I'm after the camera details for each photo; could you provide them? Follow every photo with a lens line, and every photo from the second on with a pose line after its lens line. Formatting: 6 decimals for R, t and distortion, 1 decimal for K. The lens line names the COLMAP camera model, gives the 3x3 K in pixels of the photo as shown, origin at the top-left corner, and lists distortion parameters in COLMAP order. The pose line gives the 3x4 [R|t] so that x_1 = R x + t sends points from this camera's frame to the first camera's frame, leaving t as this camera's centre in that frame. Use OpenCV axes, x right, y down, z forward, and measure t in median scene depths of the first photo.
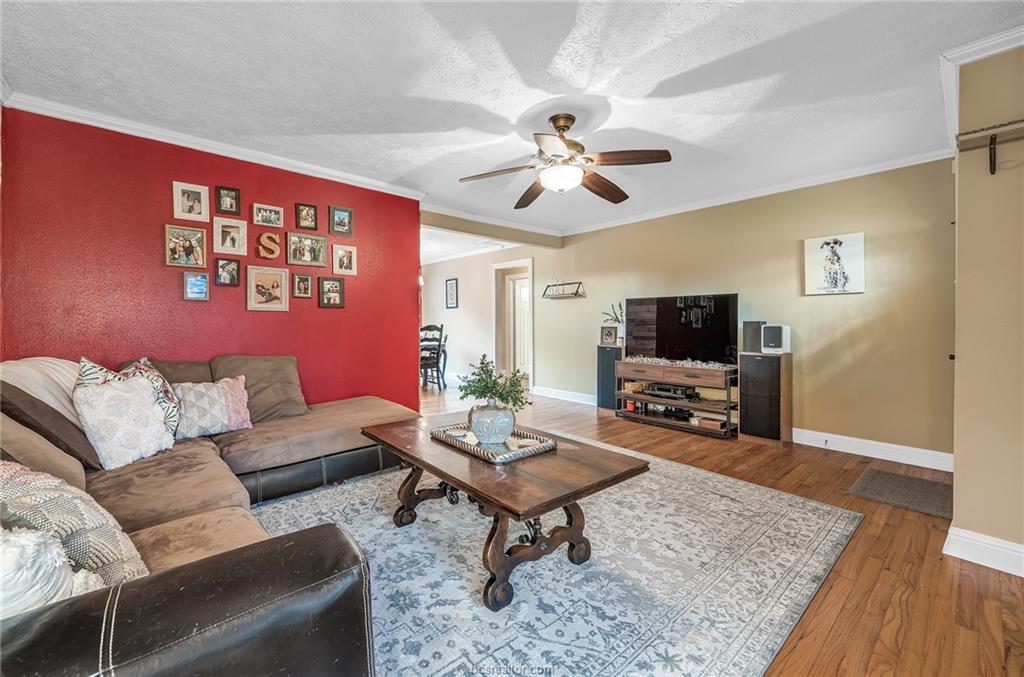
lens RADIAL K [[411.0, 0, 488.2], [0, 411.0, 313.9], [0, 0, 1]] dist [0.001680, -0.000019]
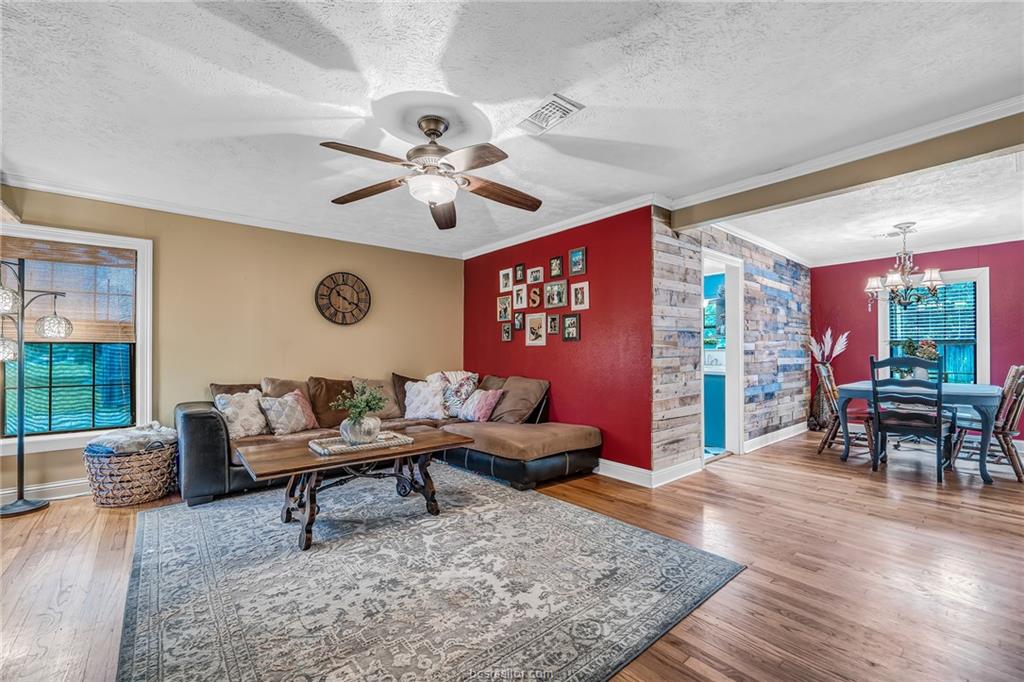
lens RADIAL K [[420.8, 0, 515.1], [0, 420.8, 344.4], [0, 0, 1]] dist [0.001673, 0.000477]
pose [[0.013513, -0.026381, -0.999561, 0.900171], [0.026667, 0.999306, -0.026014, 0.023573], [0.999553, -0.026303, 0.014207, 0.969755]]
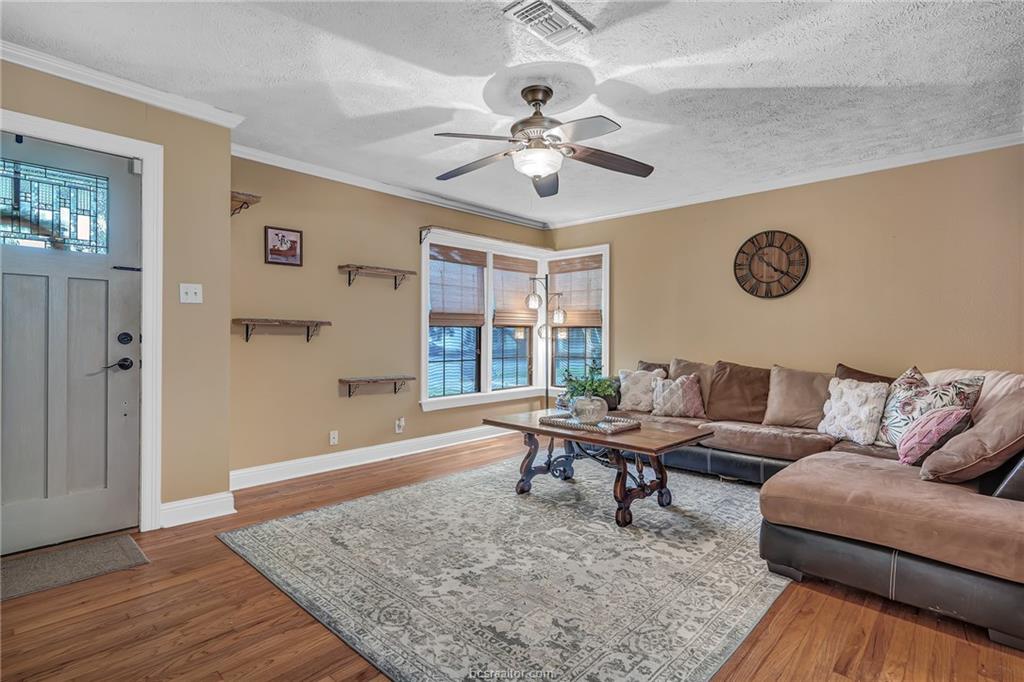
lens RADIAL K [[521.0, 0, 511.2], [0, 521.0, 334.7], [0, 0, 1]] dist [0.018045, 0.000530]
pose [[-0.992697, -0.009187, -0.120286, 0.298323], [-0.006285, 0.999681, -0.024480, 0.040901], [0.120473, -0.023545, -0.992437, 1.722630]]
